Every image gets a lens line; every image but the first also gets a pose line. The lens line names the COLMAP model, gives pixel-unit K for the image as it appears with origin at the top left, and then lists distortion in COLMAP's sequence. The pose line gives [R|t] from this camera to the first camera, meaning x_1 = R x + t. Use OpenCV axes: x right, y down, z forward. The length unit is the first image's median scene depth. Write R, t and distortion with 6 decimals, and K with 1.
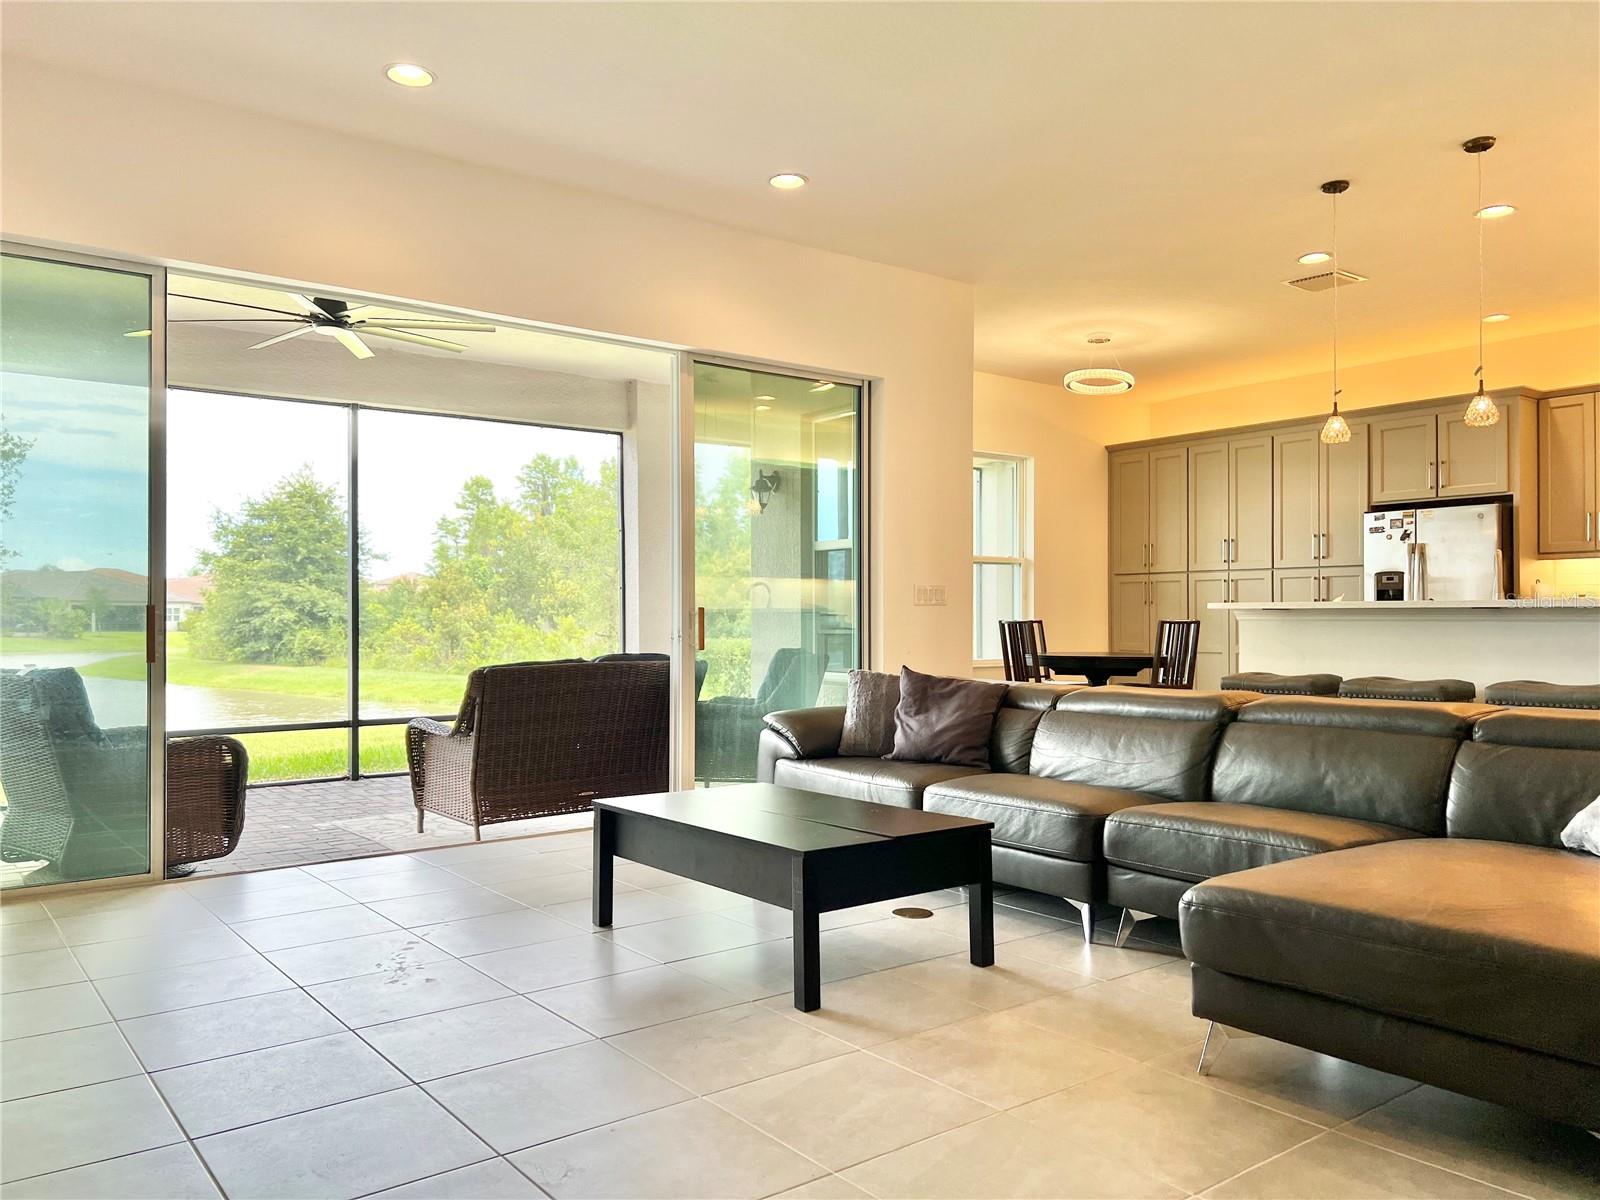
lens RADIAL K [[1199.3, 0, 794.7], [0, 1199.3, 613.1], [0, 0, 1]] dist [0.078571, -0.100834]
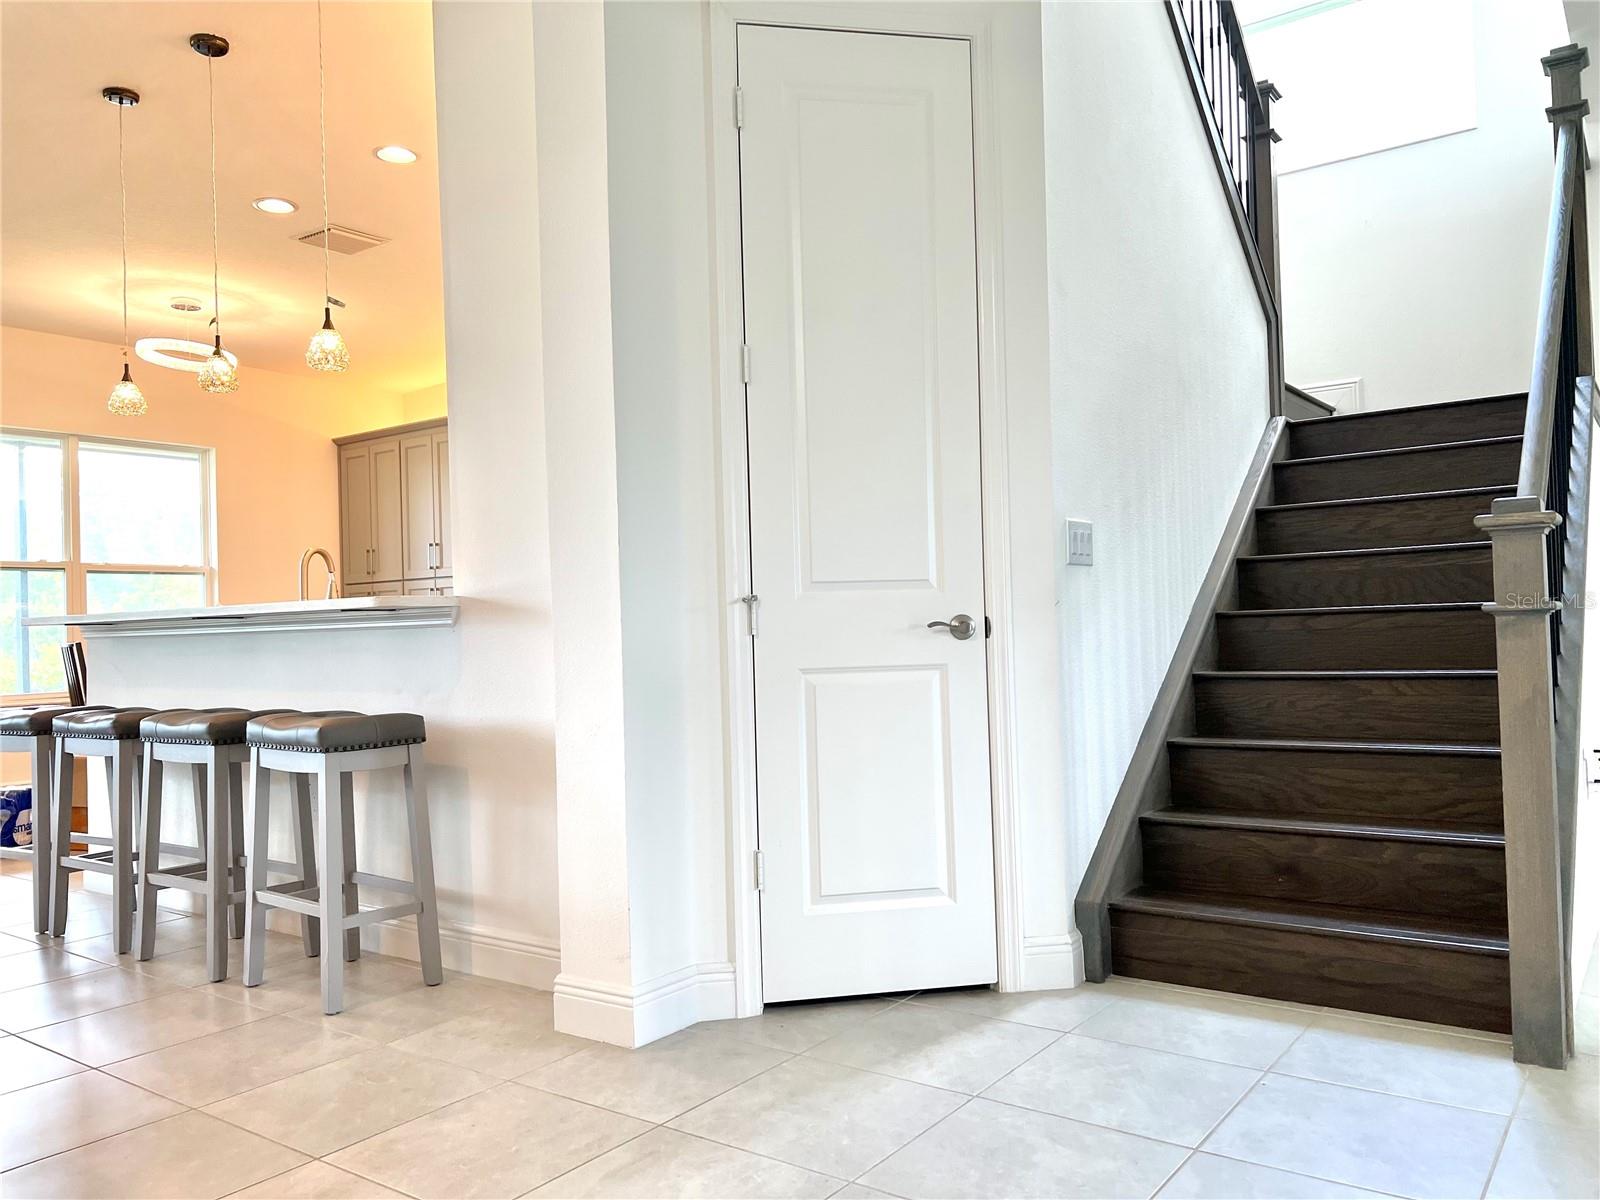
lens RADIAL K [[1199.3, 0, 794.7], [0, 1199.3, 613.1], [0, 0, 1]] dist [0.078571, -0.100834]
pose [[0.960511, -0.026420, 0.276986, 0.420803], [0.029036, 0.999564, -0.005348, 0.003842], [-0.276724, 0.013179, 0.960859, 0.078394]]
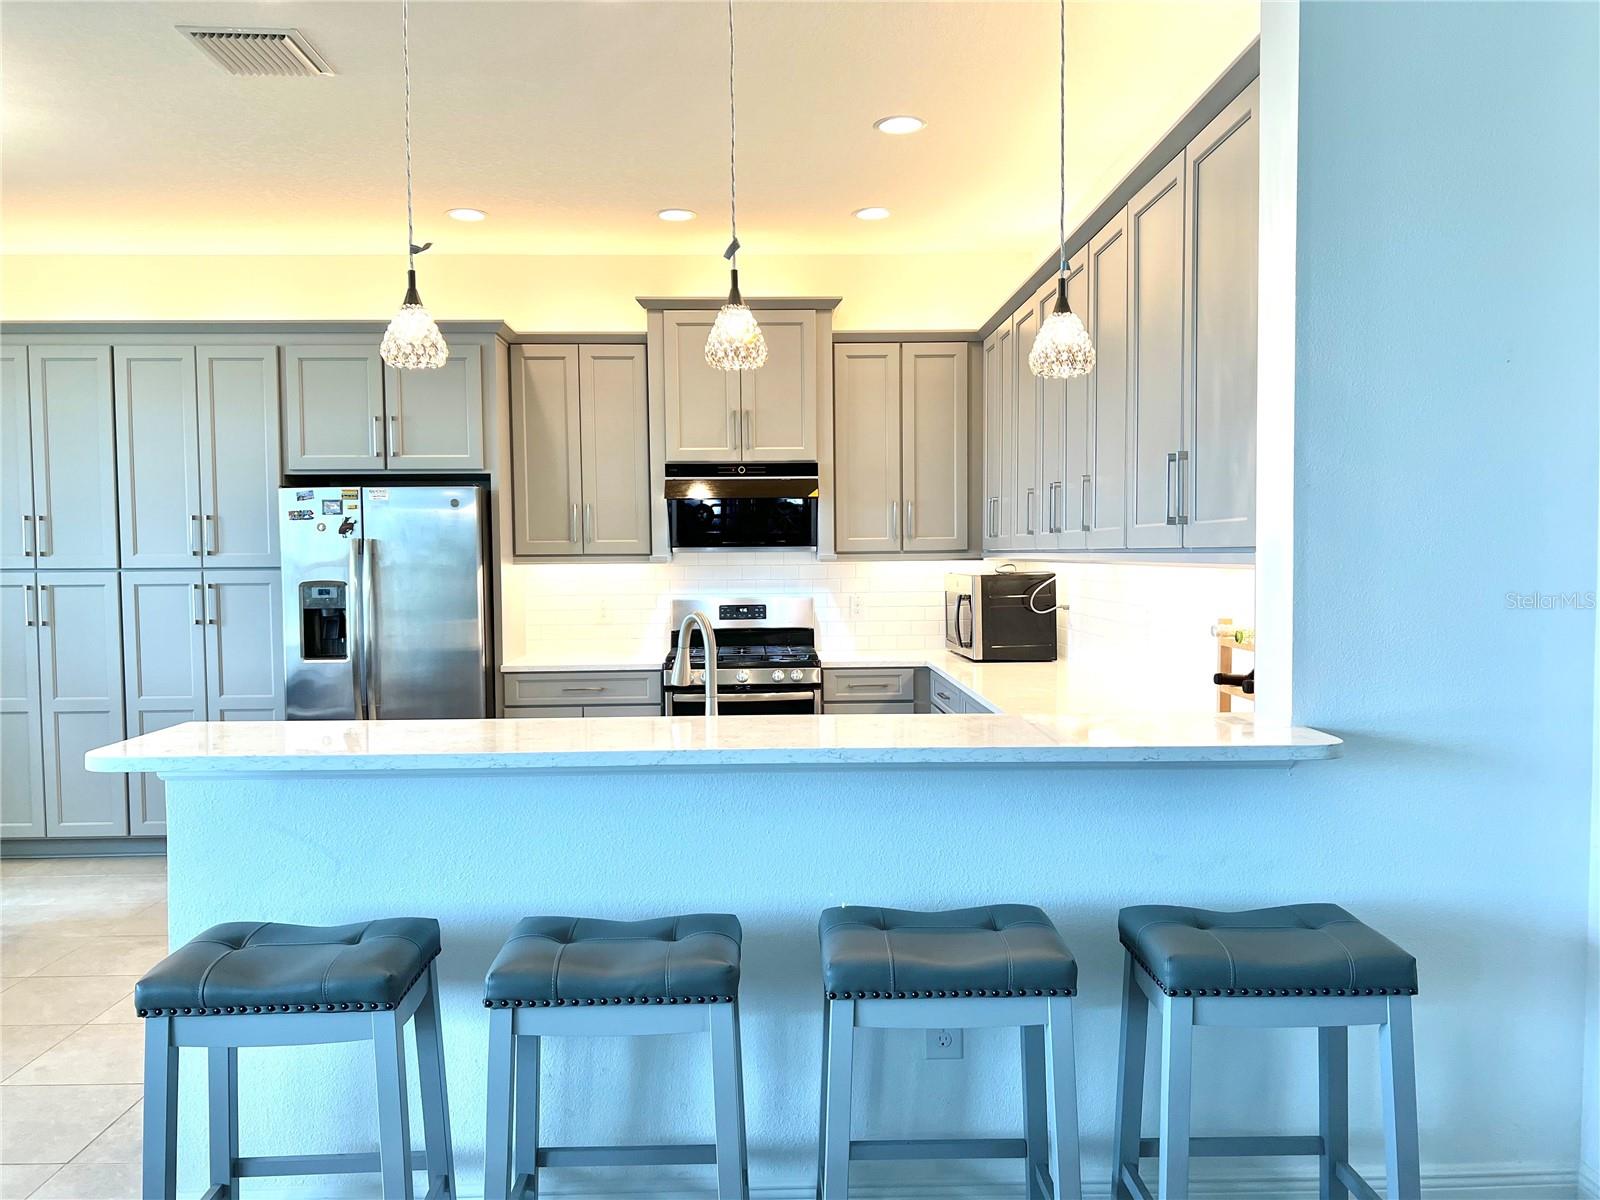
lens RADIAL K [[1199.3, 0, 794.7], [0, 1199.3, 613.1], [0, 0, 1]] dist [0.078571, -0.100834]
pose [[0.587515, -0.043273, 0.808055, 0.117347], [0.002505, 0.998662, 0.051659, -0.050133], [-0.809209, -0.028326, 0.586837, 0.422708]]
